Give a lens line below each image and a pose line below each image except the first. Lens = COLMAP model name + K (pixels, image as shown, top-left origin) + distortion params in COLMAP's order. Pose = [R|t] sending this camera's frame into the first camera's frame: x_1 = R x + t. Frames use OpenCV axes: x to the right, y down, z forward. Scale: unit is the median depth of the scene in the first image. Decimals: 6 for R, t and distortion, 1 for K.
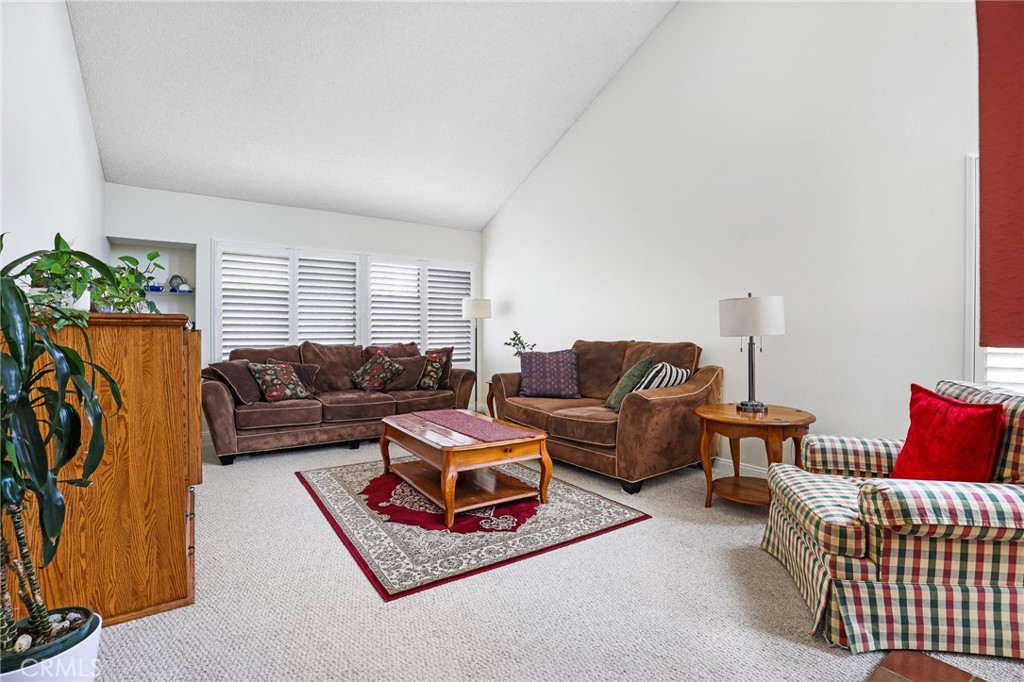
lens RADIAL K [[472.7, 0, 528.4], [0, 472.7, 338.3], [0, 0, 1]] dist [-0.028888, 0.003770]
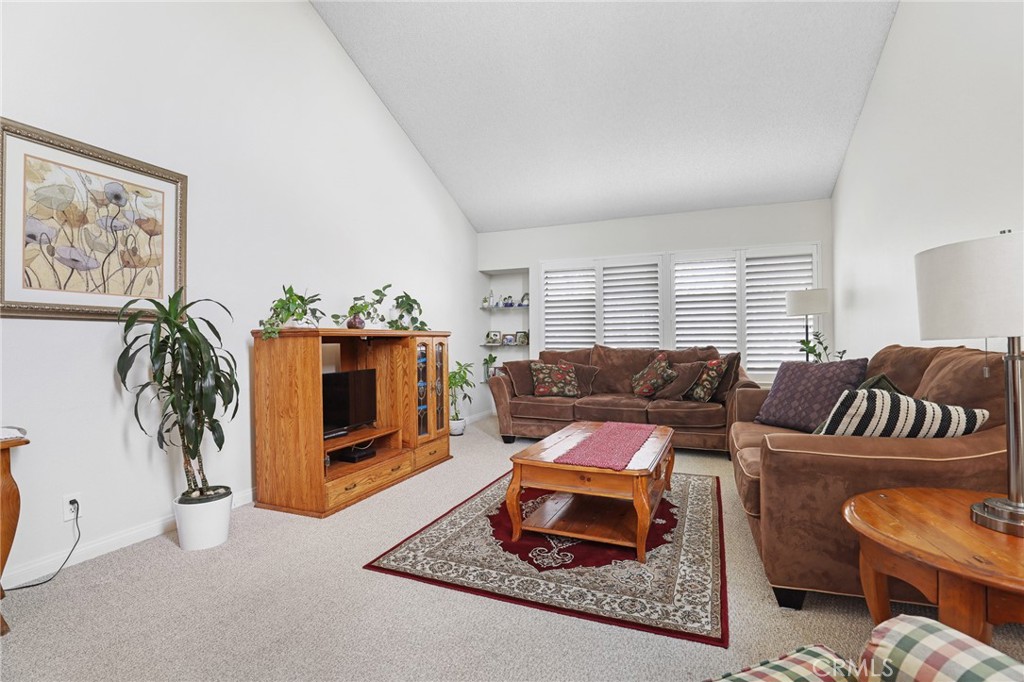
lens RADIAL K [[472.7, 0, 506.8], [0, 472.7, 338.3], [0, 0, 1]] dist [-0.028888, 0.003770]
pose [[0.540979, -0.006748, -0.841009, 0.659845], [0.003881, 0.999977, -0.005527, -0.005661], [0.841027, -0.000274, 0.540992, 0.493392]]
